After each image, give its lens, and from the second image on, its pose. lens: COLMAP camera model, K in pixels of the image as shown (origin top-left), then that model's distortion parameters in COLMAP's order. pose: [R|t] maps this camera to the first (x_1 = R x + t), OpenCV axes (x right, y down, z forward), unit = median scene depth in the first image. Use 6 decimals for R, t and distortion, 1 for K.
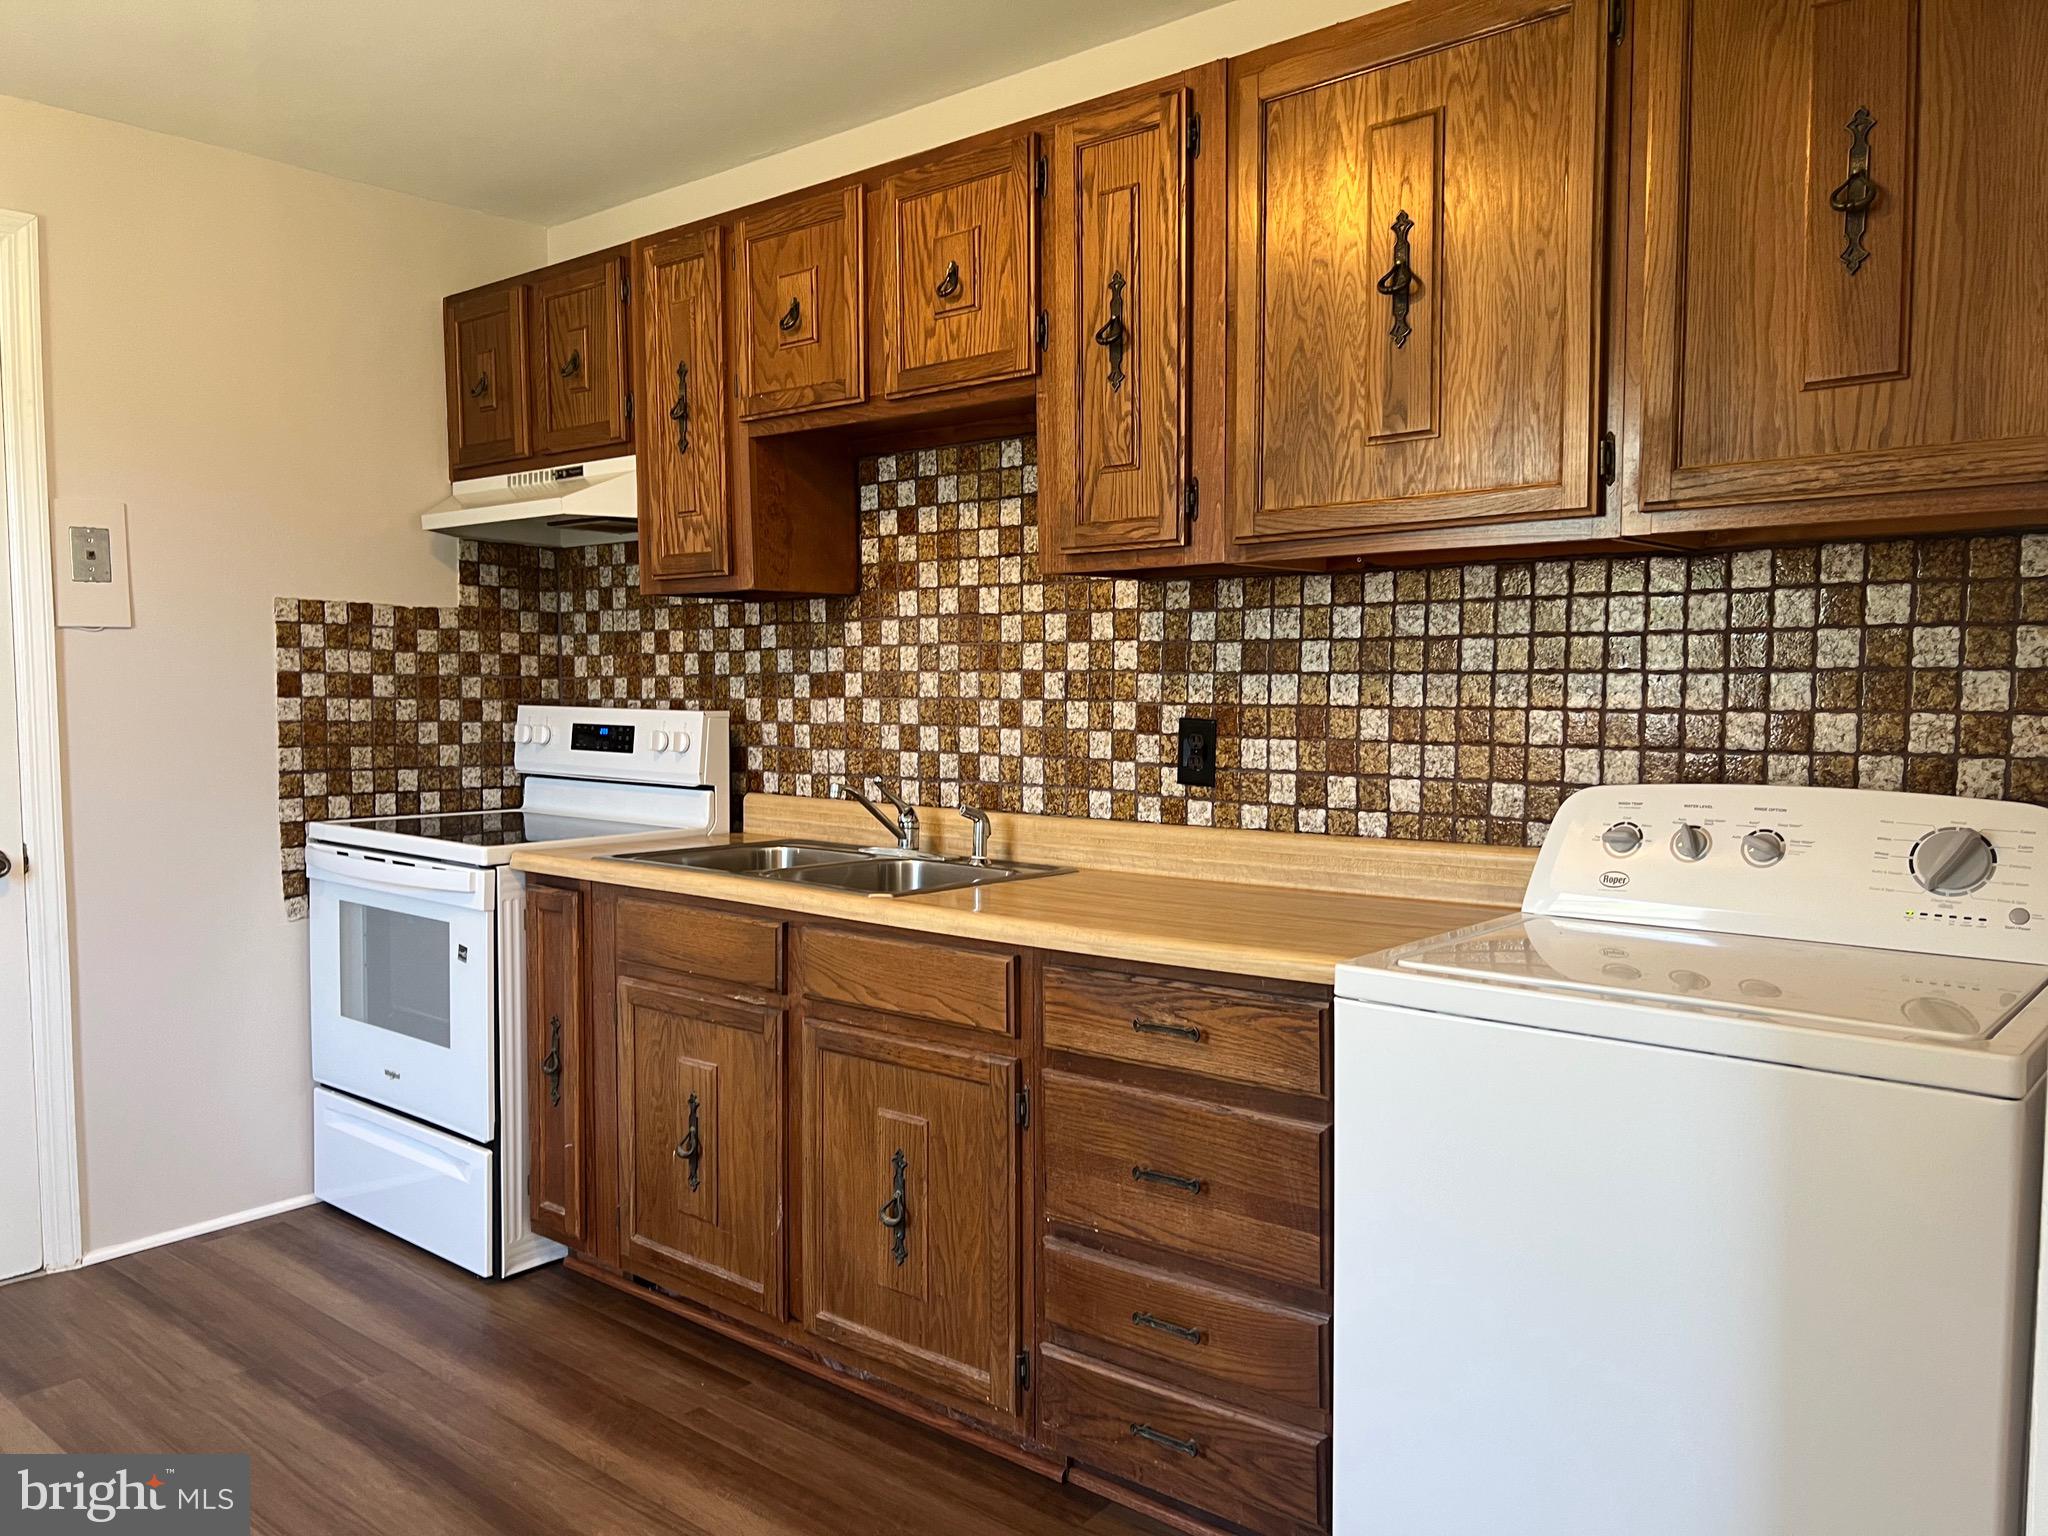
lens RADIAL K [[1537.6, 0, 1013.1], [0, 1537.6, 783.0], [0, 0, 1]] dist [0.061324, -0.072416]
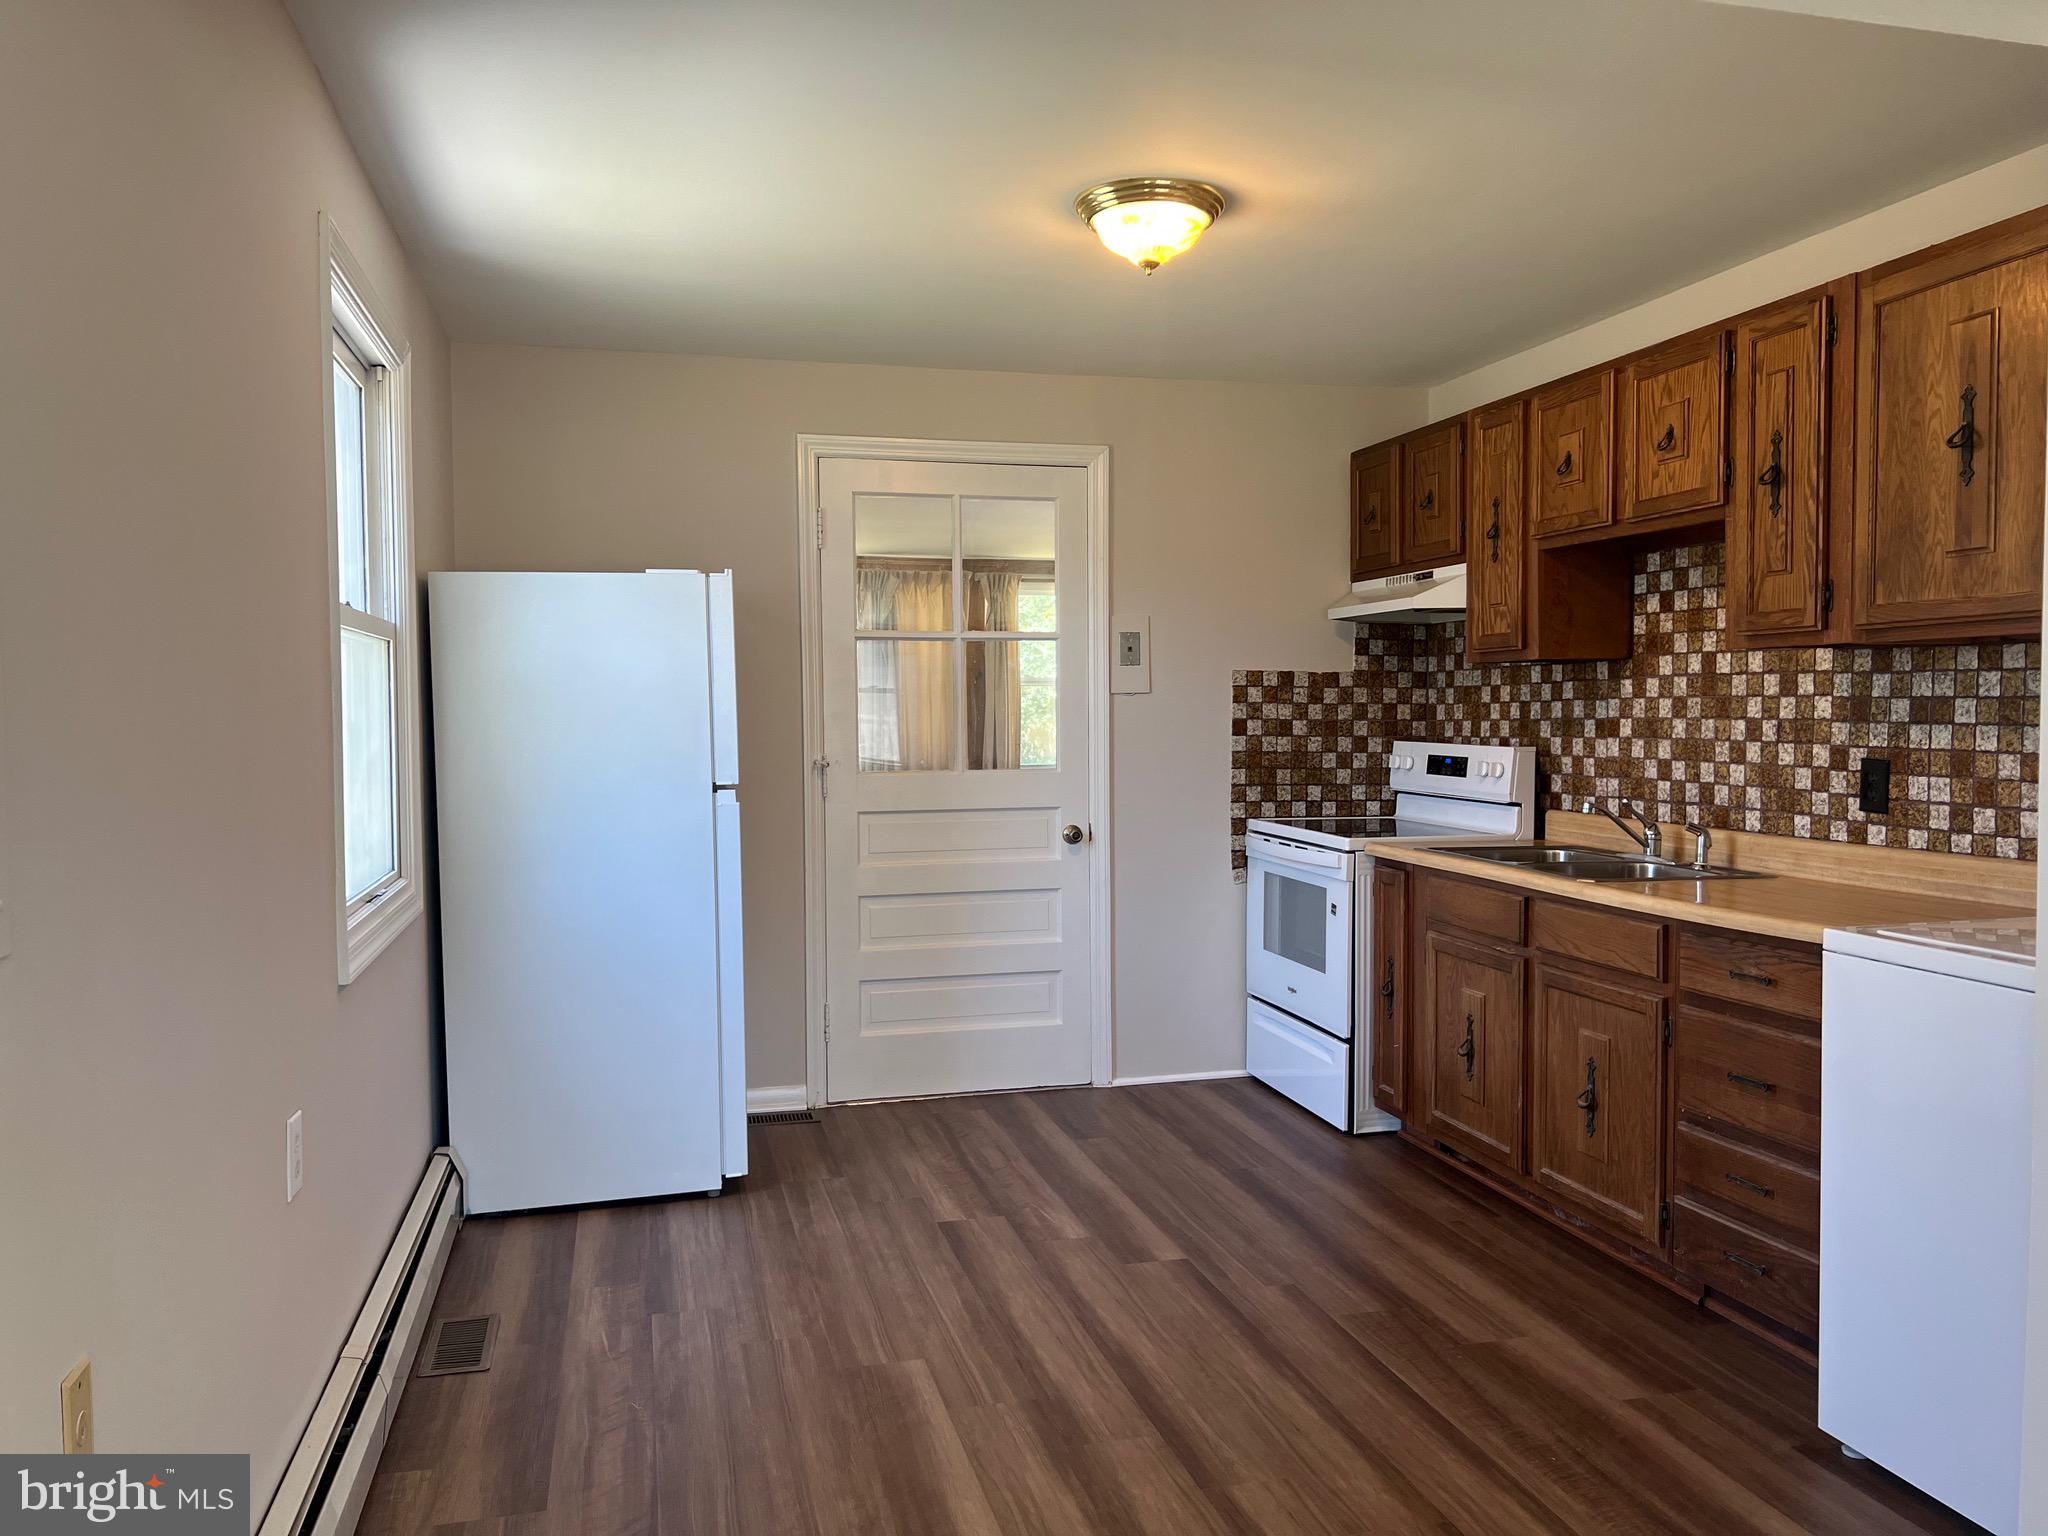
lens RADIAL K [[1537.6, 0, 1017.5], [0, 1537.6, 776.5], [0, 0, 1]] dist [0.061324, -0.072416]
pose [[0.815879, 0.020752, -0.577850, 0.277011], [-0.031614, 0.999462, -0.008743, 0.005422], [0.577358, 0.025402, 0.816096, -0.427918]]
